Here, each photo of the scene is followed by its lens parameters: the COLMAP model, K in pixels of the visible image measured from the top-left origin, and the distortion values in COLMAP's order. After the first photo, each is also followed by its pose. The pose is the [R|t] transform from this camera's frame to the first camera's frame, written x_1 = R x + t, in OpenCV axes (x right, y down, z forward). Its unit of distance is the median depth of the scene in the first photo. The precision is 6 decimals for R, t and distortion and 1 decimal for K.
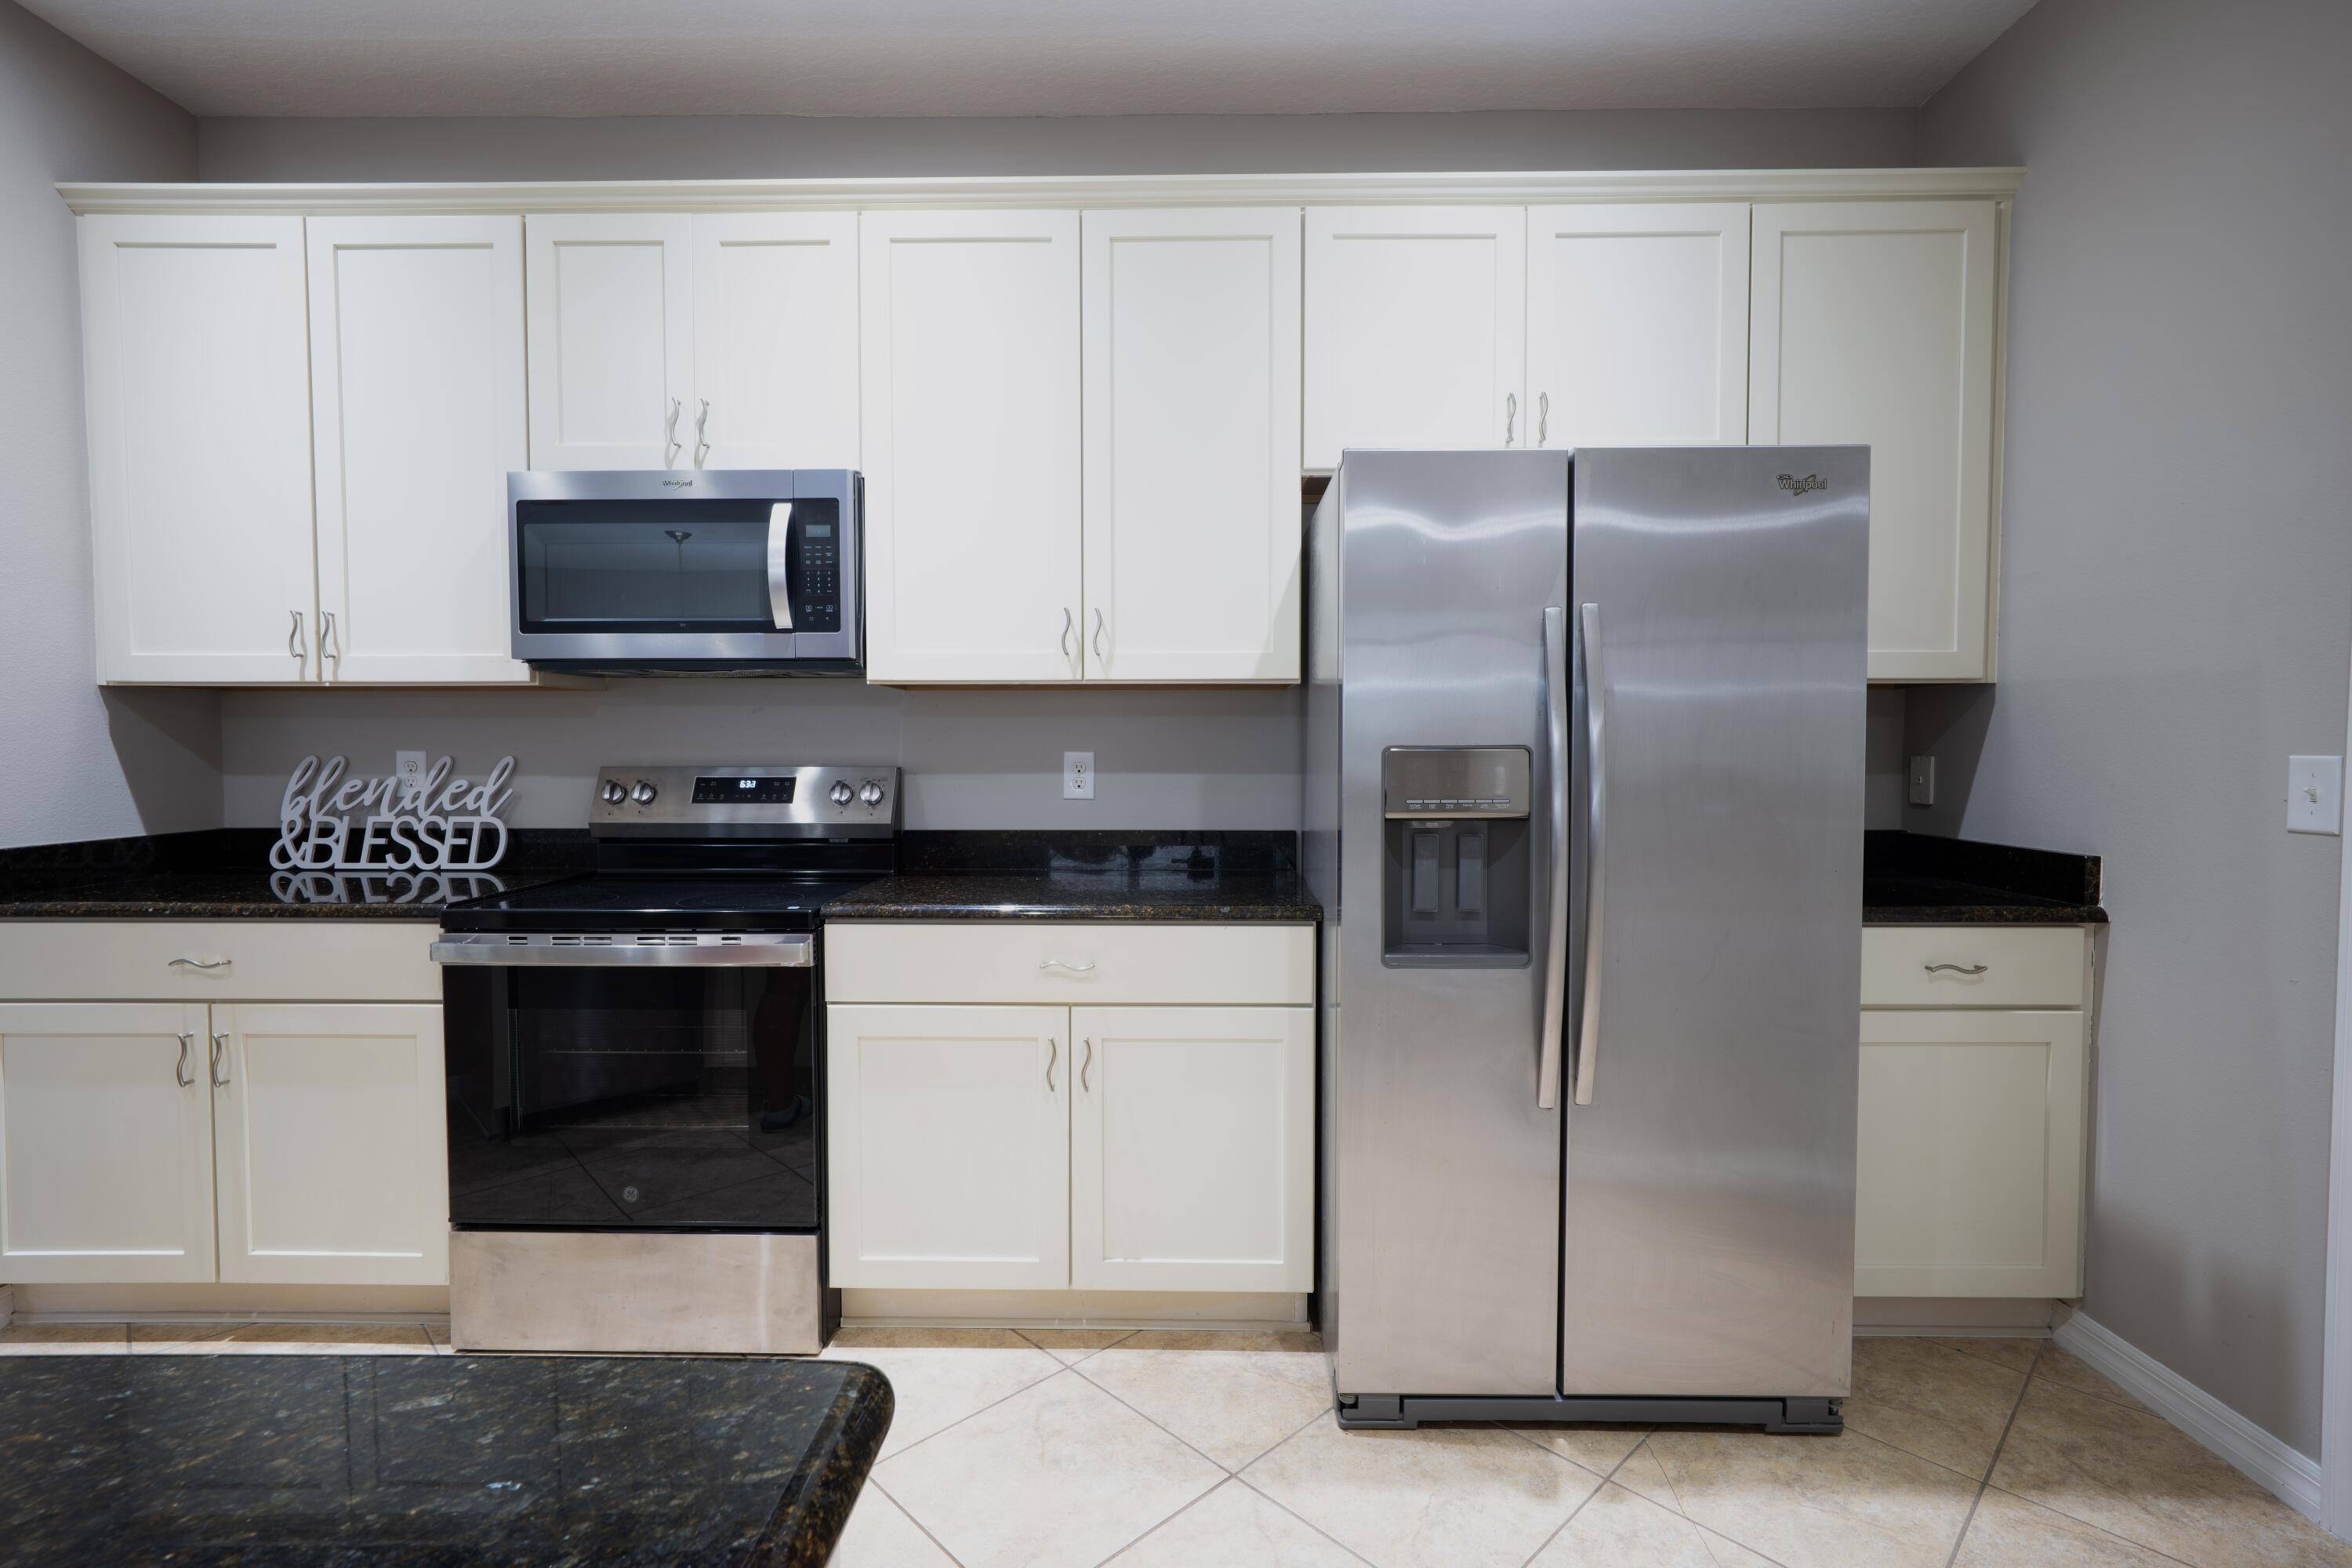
lens RADIAL K [[1105.5, 0, 1176.0], [0, 1105.5, 784.0], [0, 0, 1]] dist [-0.002562, -0.000425]
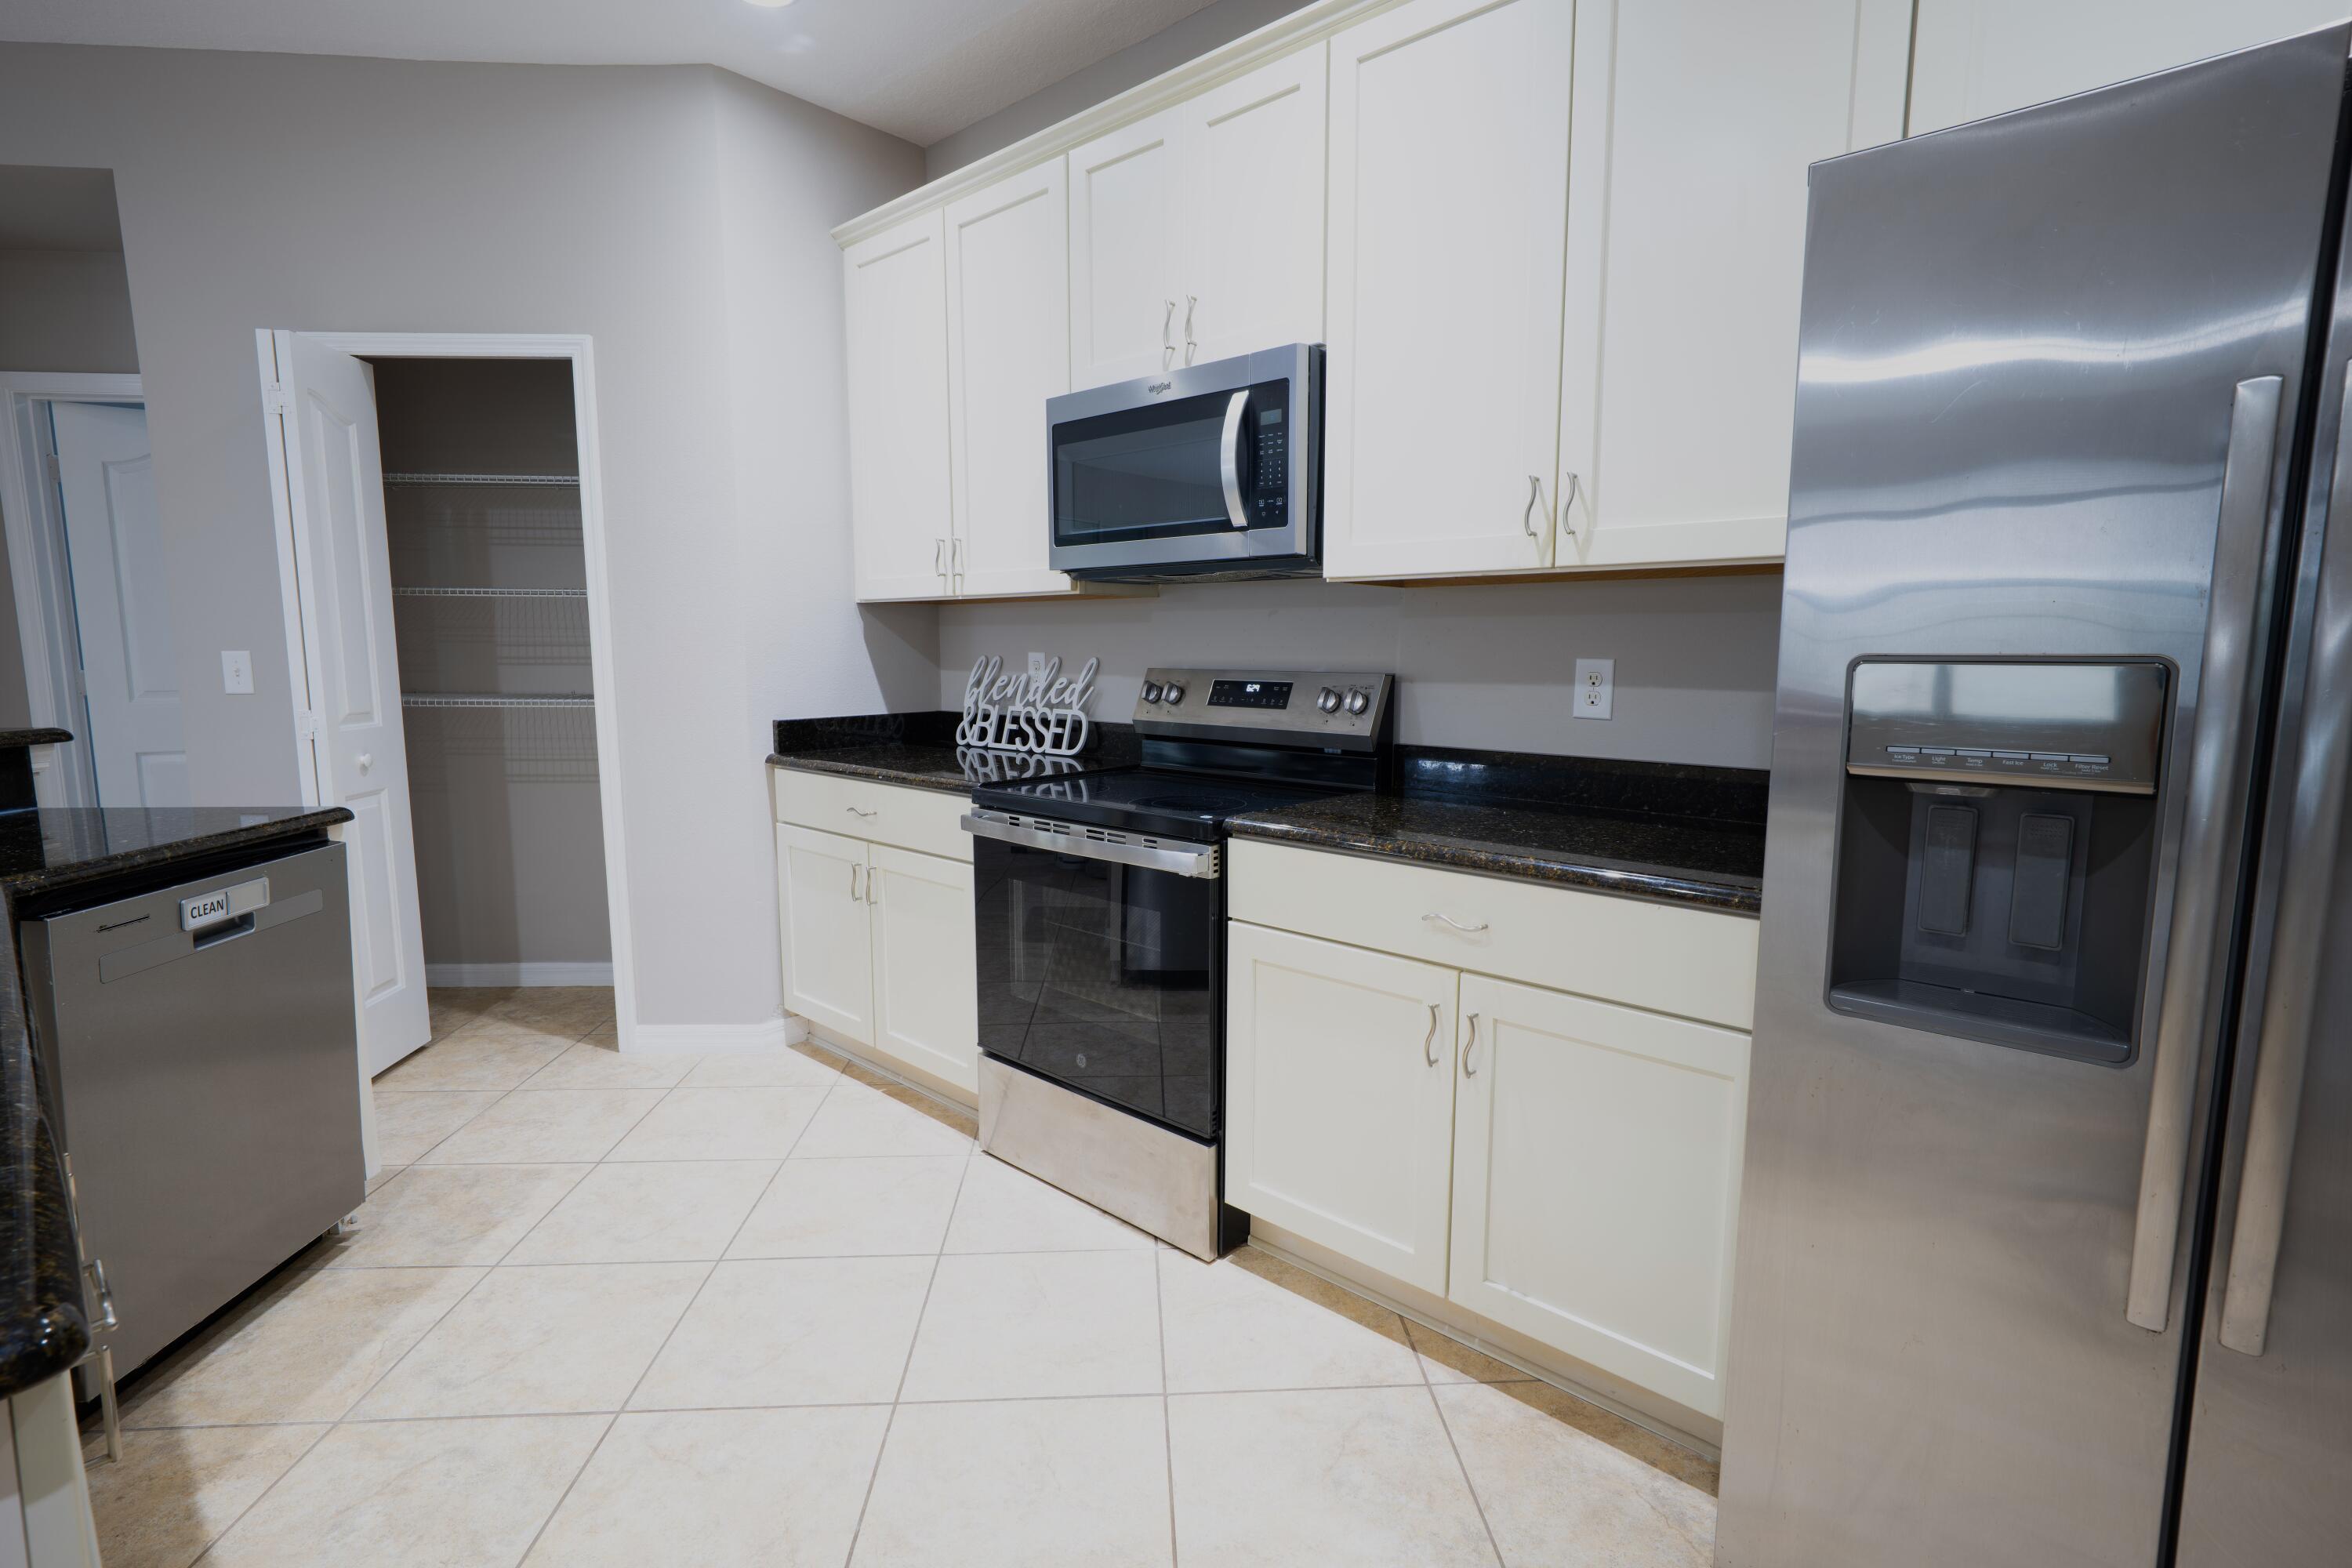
lens RADIAL K [[1105.5, 0, 1176.0], [0, 1105.5, 784.0], [0, 0, 1]] dist [-0.002562, -0.000425]
pose [[0.752087, 0.084708, -0.653597, 0.240060], [-0.026853, 0.994821, 0.098032, -0.010733], [0.658516, -0.056178, 0.750467, 0.225031]]
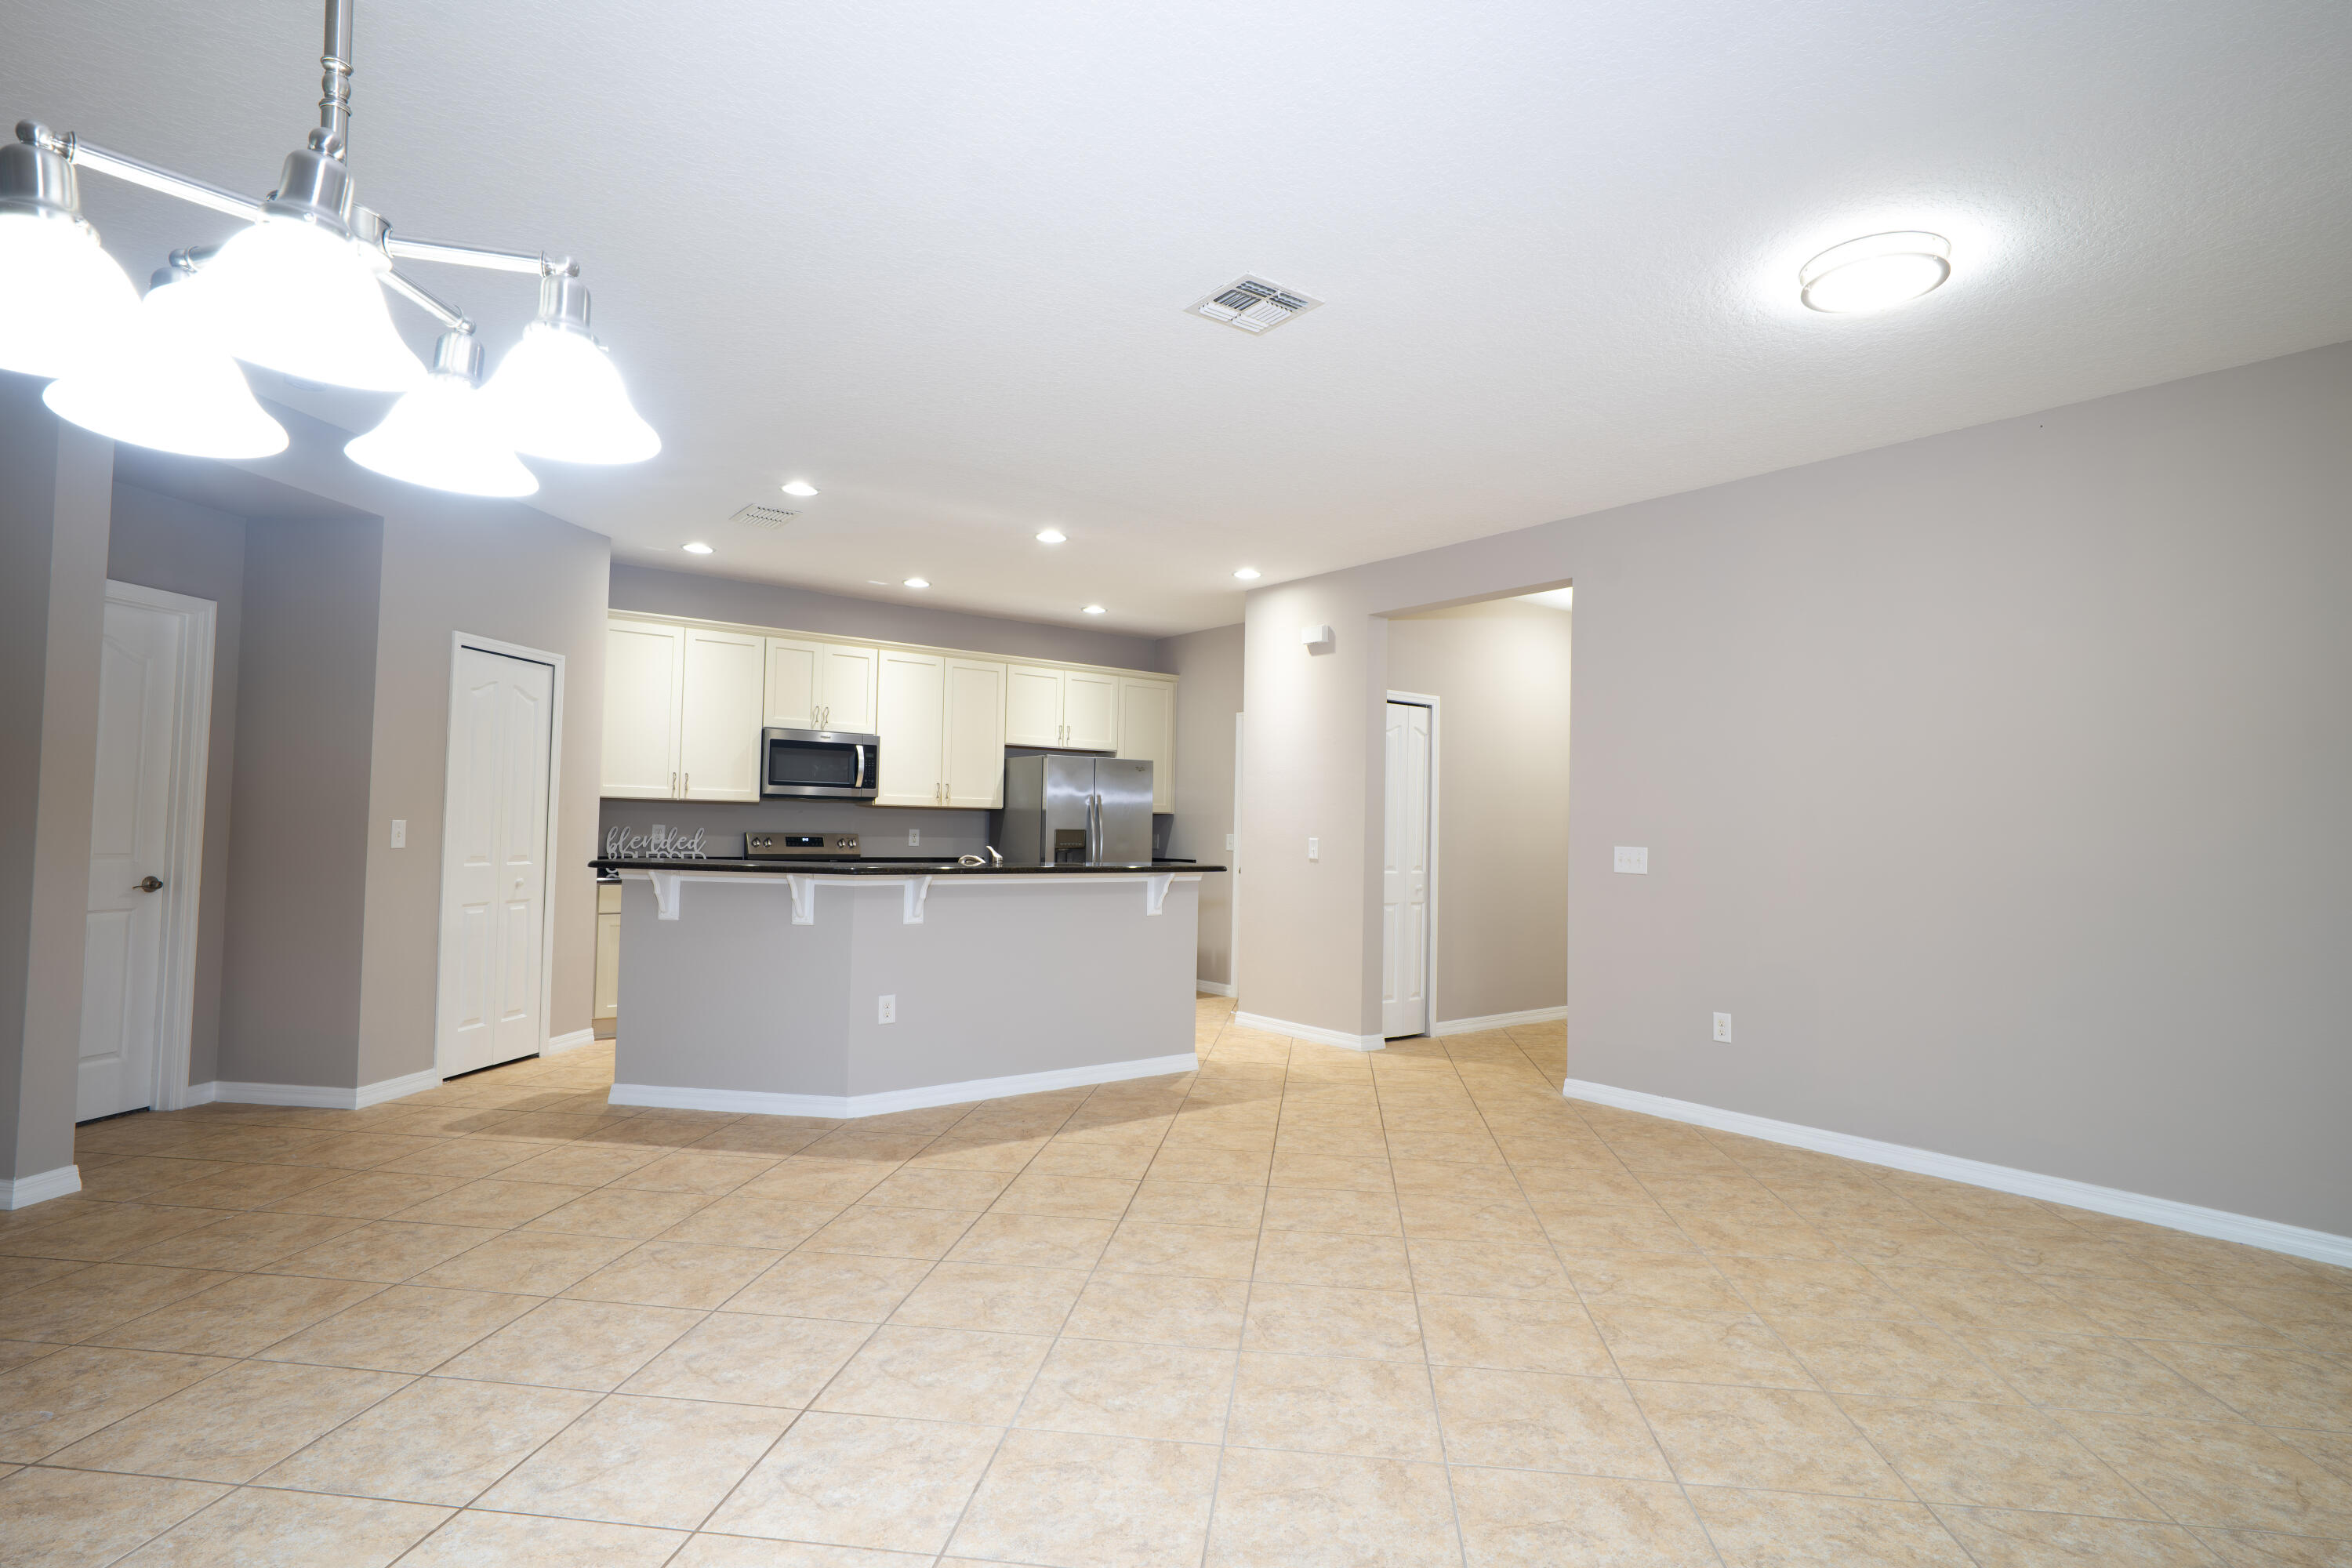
lens RADIAL K [[1170.8, 0, 1176.0], [0, 1170.8, 784.0], [0, 0, 1]] dist [-0.012322, -0.000327]
pose [[0.779126, 0.038875, 0.625661, -1.613990], [0.007460, 0.997430, -0.071264, 0.081713], [-0.626823, 0.060191, 0.776833, -1.939079]]
